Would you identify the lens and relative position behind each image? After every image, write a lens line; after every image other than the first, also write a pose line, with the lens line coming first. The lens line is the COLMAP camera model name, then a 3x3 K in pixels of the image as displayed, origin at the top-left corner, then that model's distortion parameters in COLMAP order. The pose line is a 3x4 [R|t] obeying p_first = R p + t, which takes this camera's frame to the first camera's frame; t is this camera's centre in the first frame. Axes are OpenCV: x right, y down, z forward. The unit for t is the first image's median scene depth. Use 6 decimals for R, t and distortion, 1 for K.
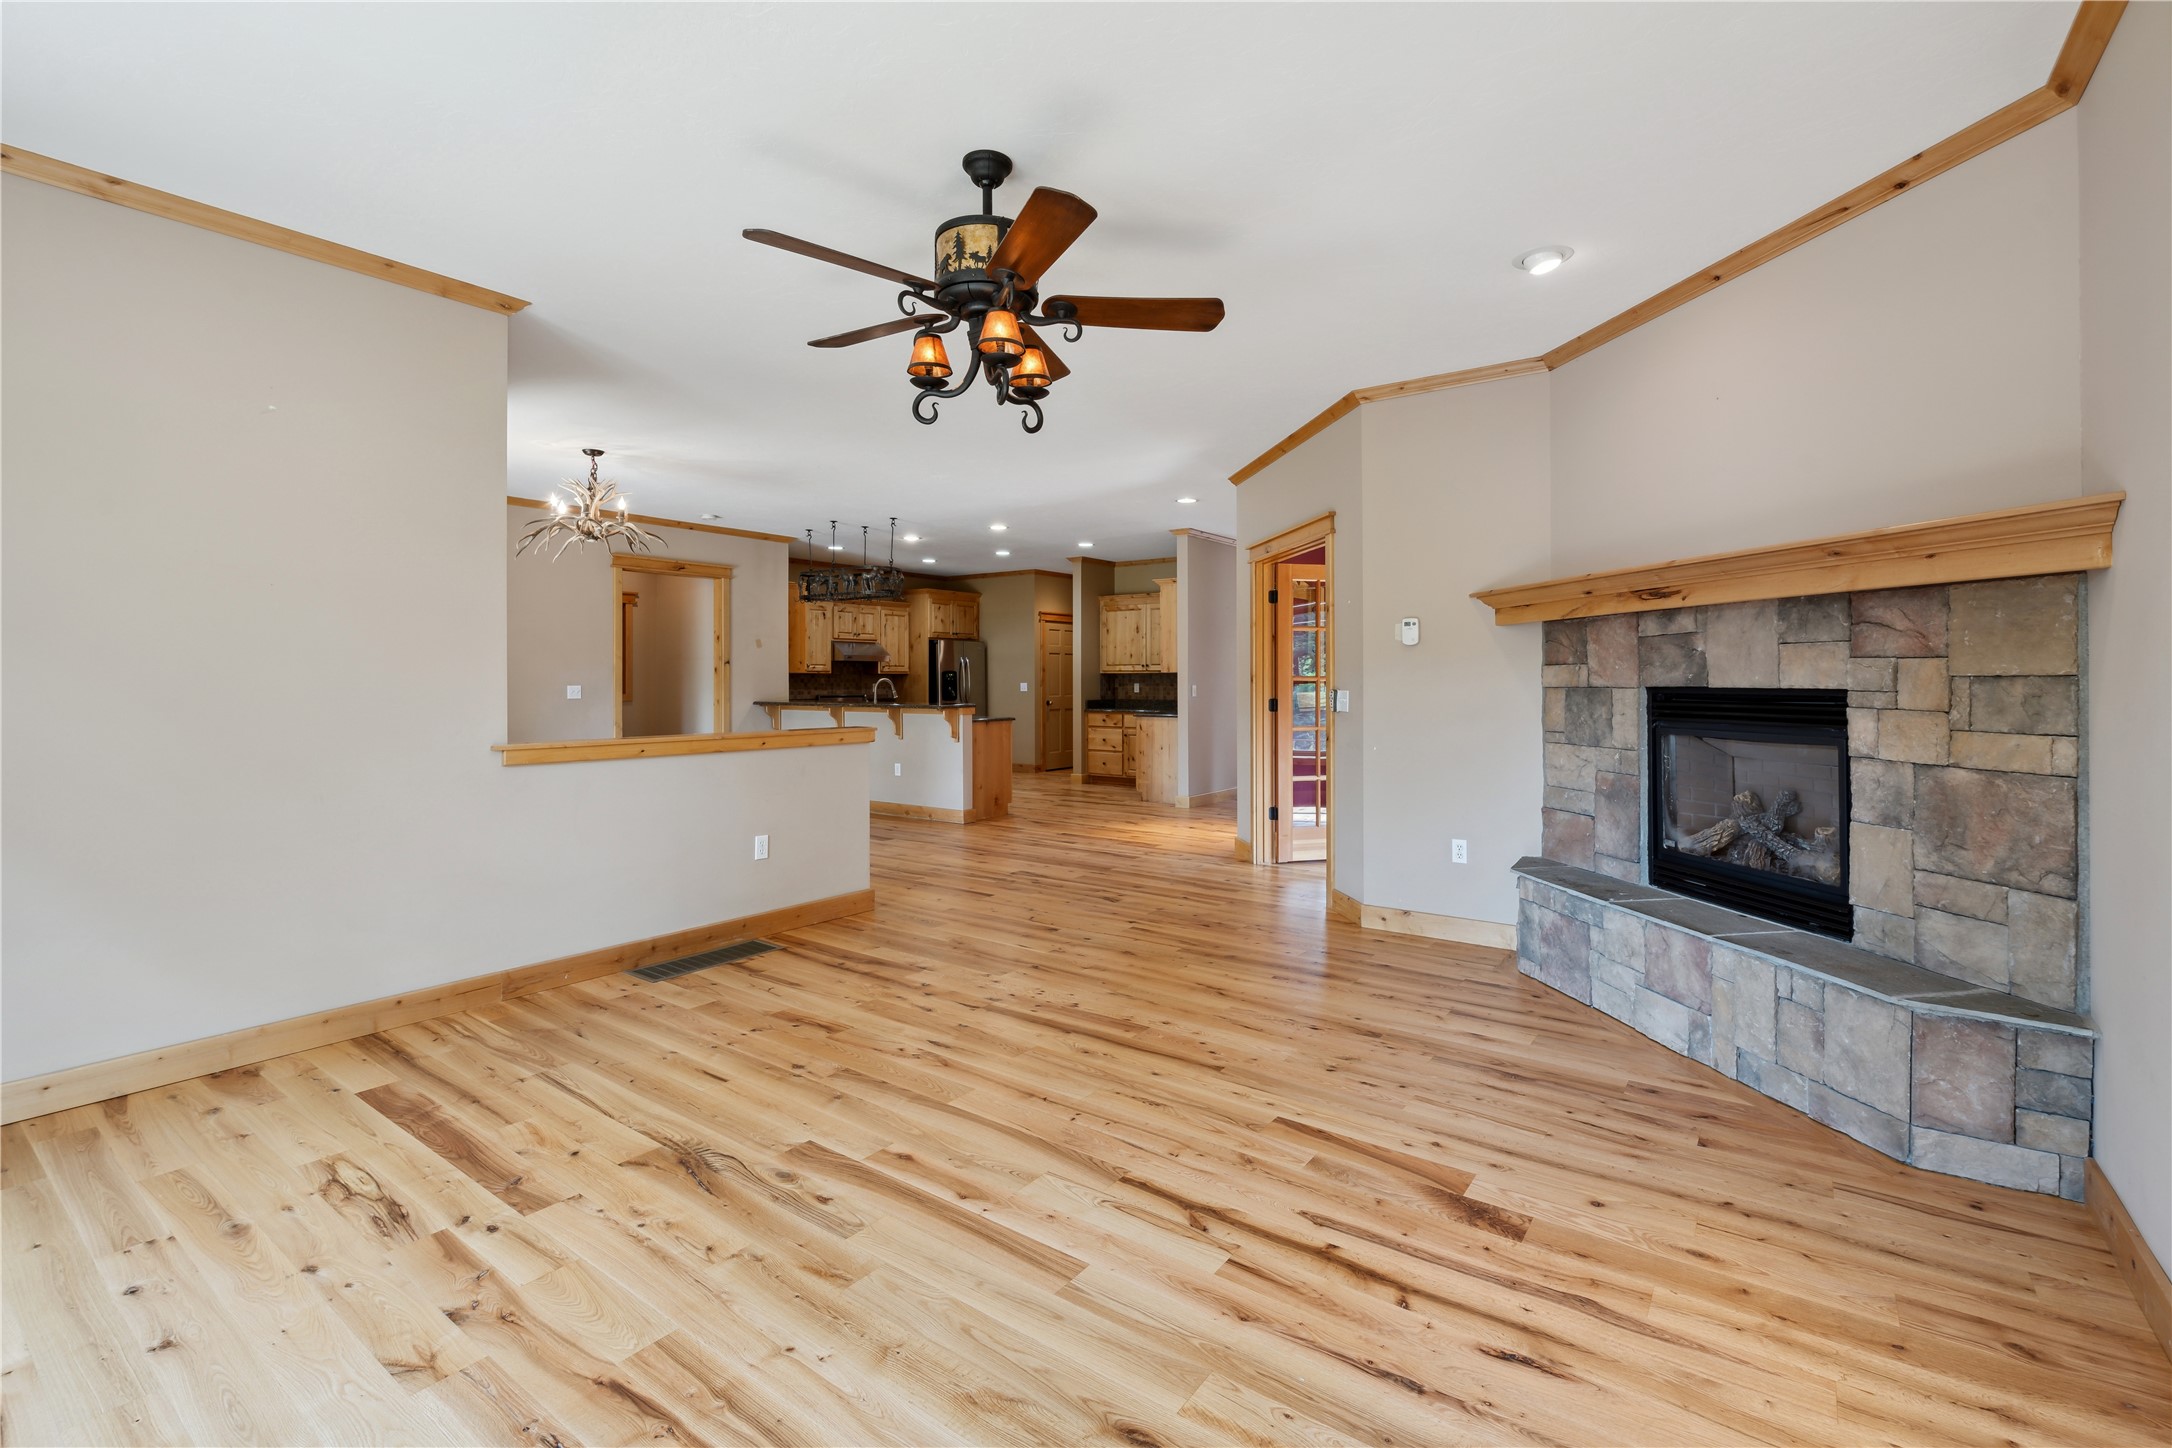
lens RADIAL K [[975.5, 0, 1144.5], [0, 975.5, 679.1], [0, 0, 1]] dist [0.000660, 0.000008]
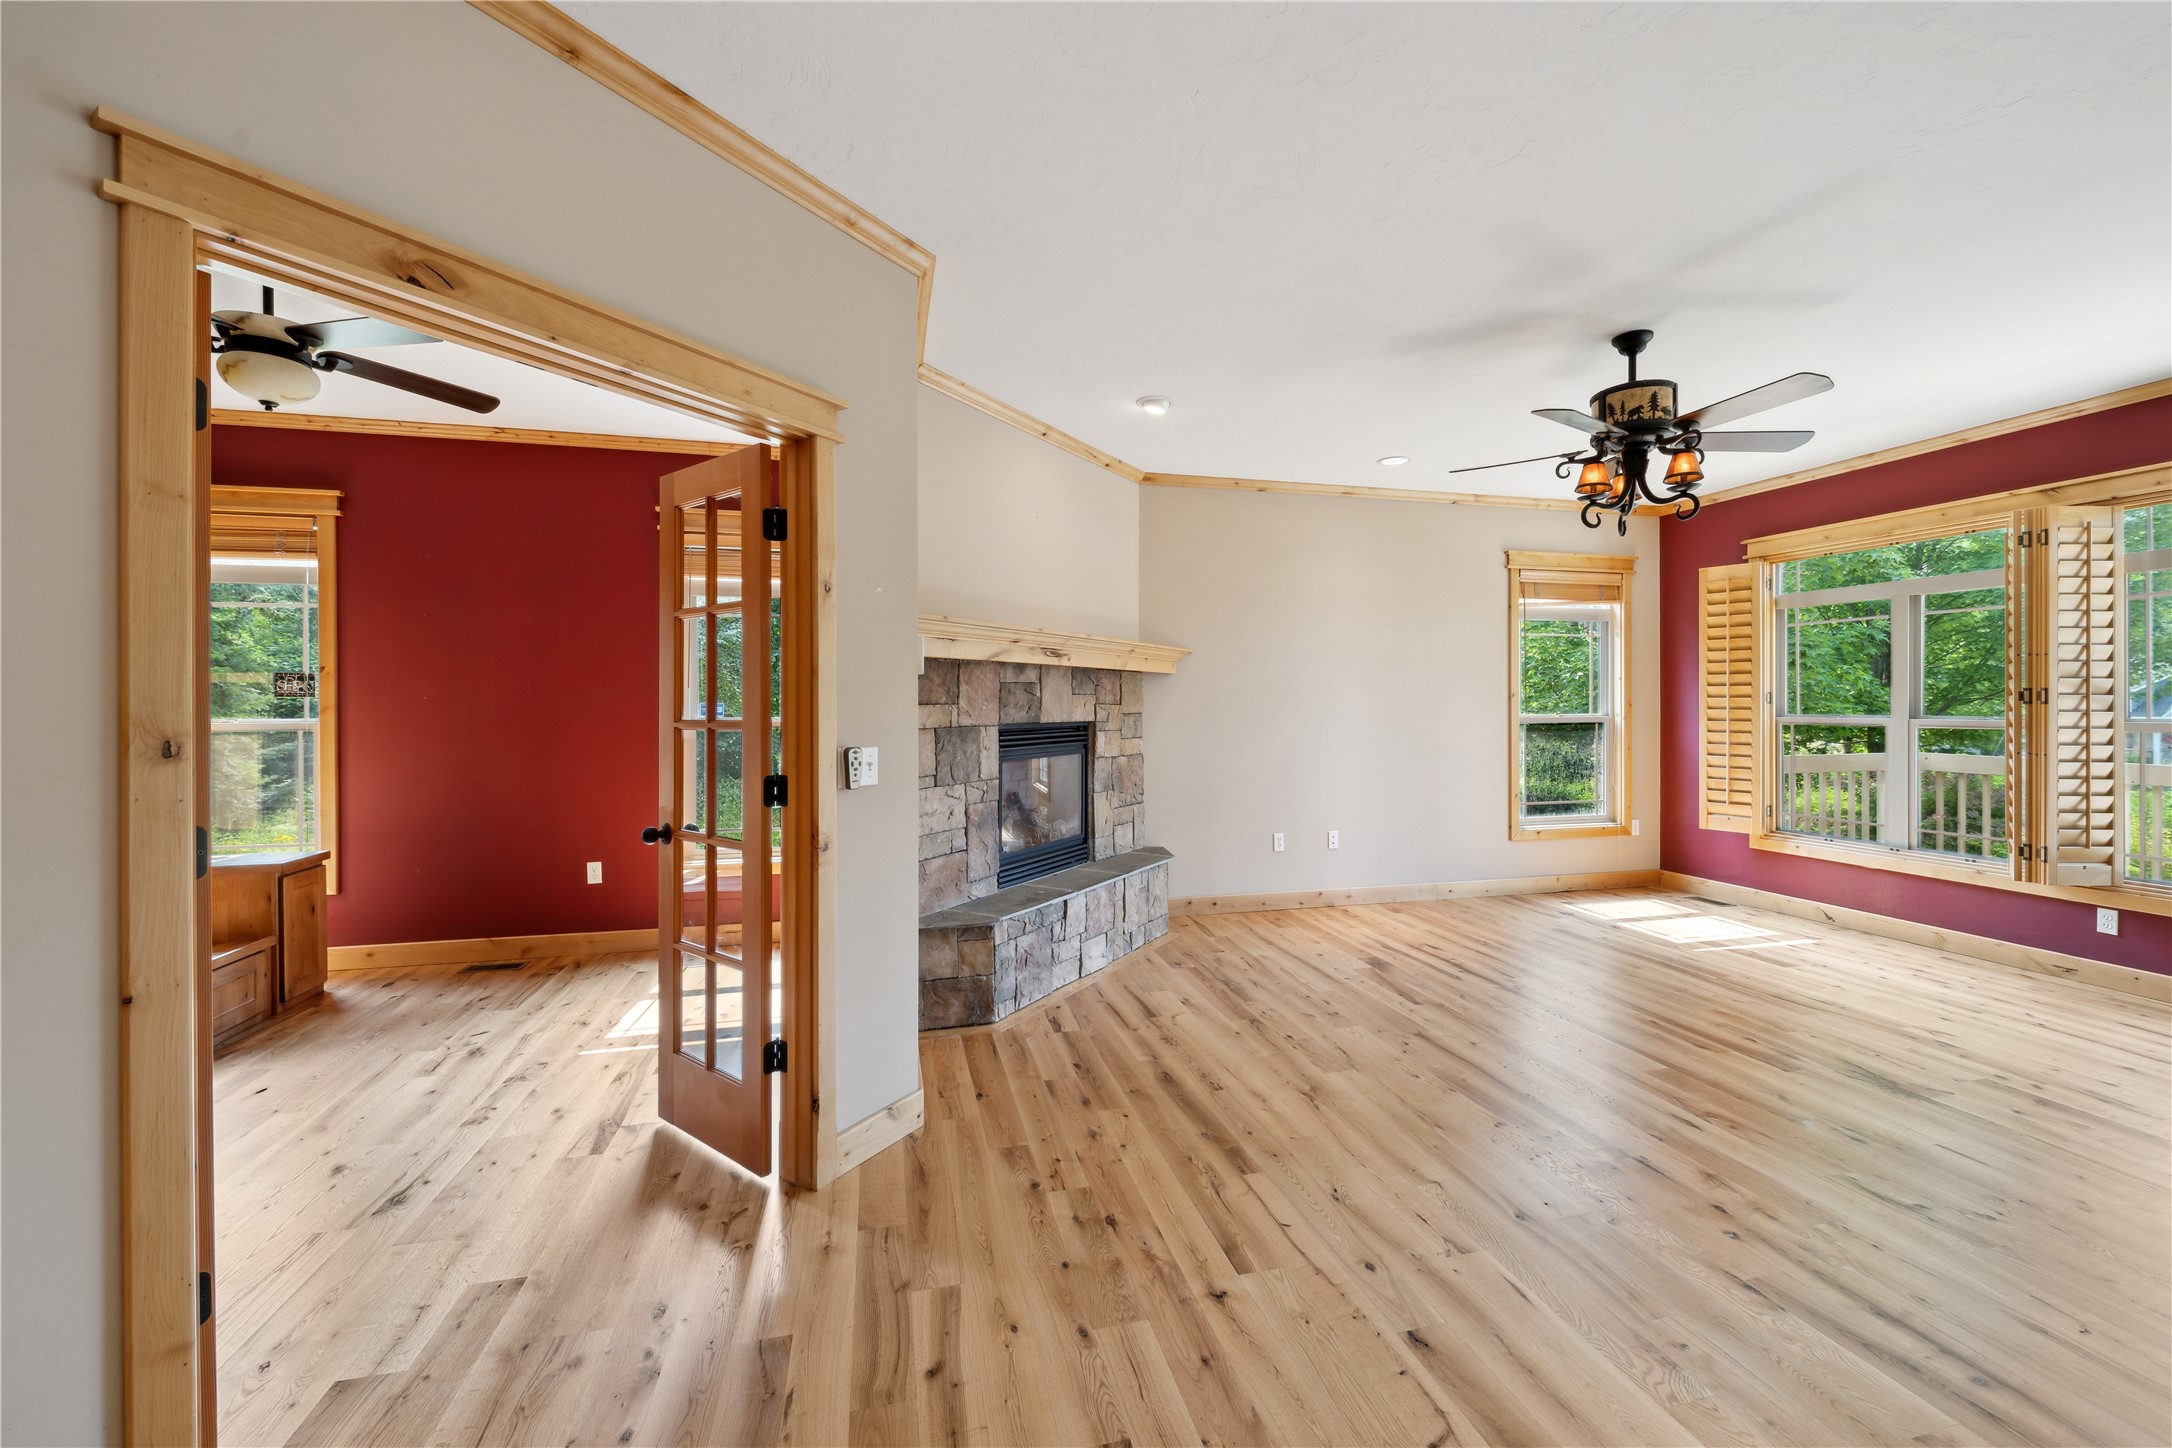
lens RADIAL K [[903.8, 0, 1106.1], [0, 903.8, 707.6], [0, 0, 1]] dist [-0.000145, 0.000198]
pose [[-0.748725, 0.002574, 0.662876, -0.338645], [0.005080, 0.999985, 0.001855, -0.014948], [-0.662862, 0.004757, -0.748727, 1.847650]]
